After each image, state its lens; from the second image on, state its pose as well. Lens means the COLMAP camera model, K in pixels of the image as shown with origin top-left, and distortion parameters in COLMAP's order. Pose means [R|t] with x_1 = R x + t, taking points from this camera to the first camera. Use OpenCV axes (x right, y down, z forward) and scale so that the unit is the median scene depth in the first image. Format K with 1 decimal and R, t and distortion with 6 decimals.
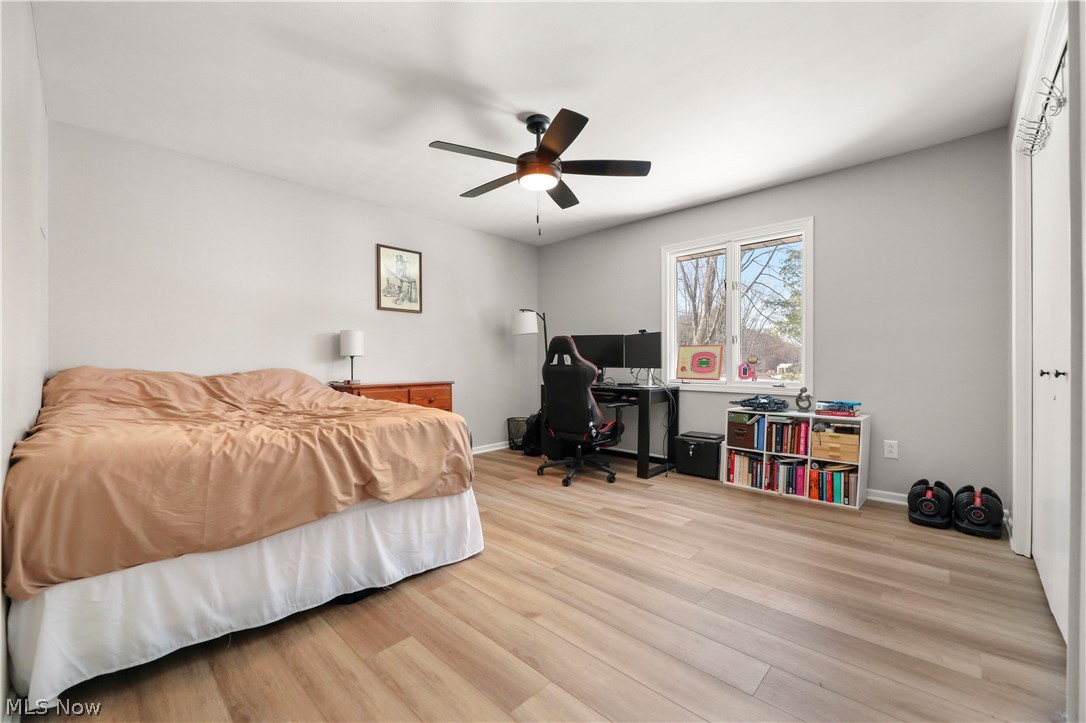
lens RADIAL K [[437.5, 0, 539.8], [0, 437.5, 360.7], [0, 0, 1]] dist [-0.002660, -0.000601]
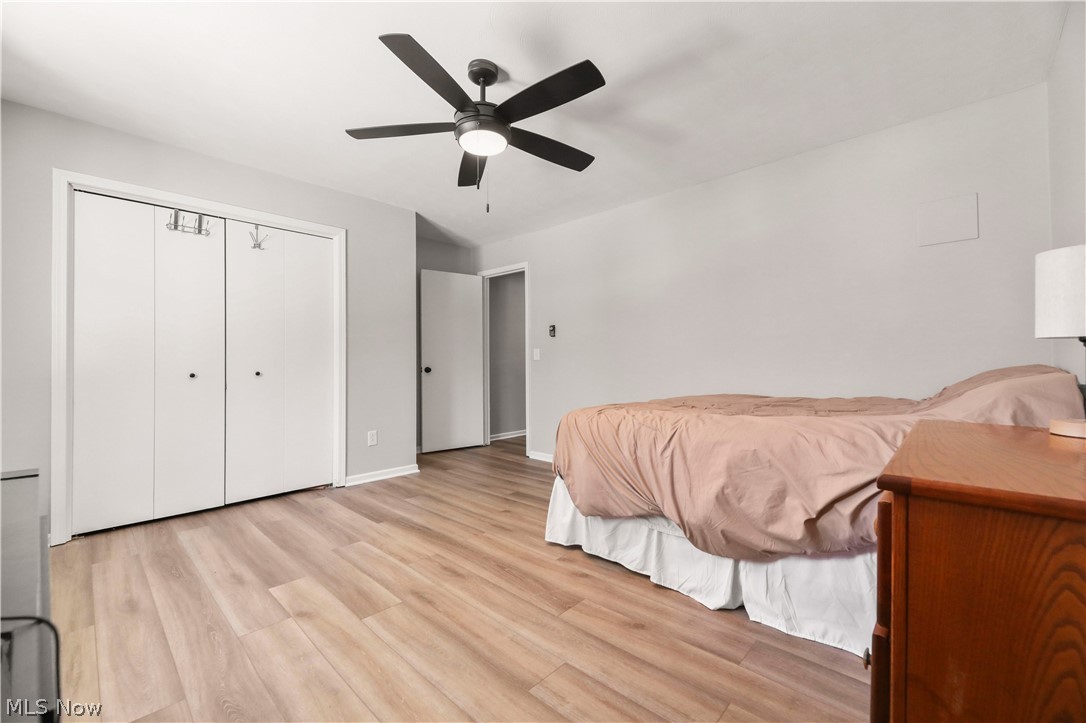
lens RADIAL K [[437.5, 0, 539.8], [0, 437.5, 360.7], [0, 0, 1]] dist [-0.002660, -0.000601]
pose [[-0.999934, 0.010626, -0.004446, -0.098467], [0.010690, 0.999834, -0.014765, 0.006714], [0.004288, -0.014811, -0.999881, 1.762934]]
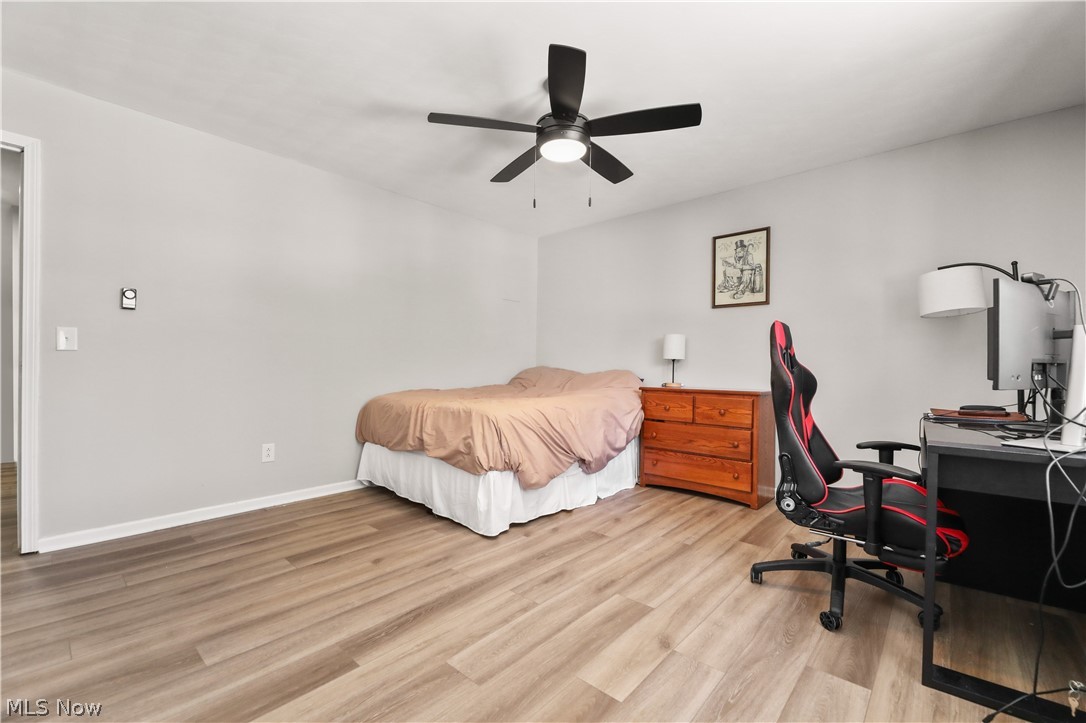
lens RADIAL K [[454.2, 0, 548.2], [0, 454.2, 366.5], [0, 0, 1]] dist [-0.000552, -0.000337]
pose [[0.040459, 0.002428, -0.999178, 0.846371], [-0.006218, 0.999978, 0.002178, 0.005942], [0.999162, 0.006125, 0.040474, 0.924478]]
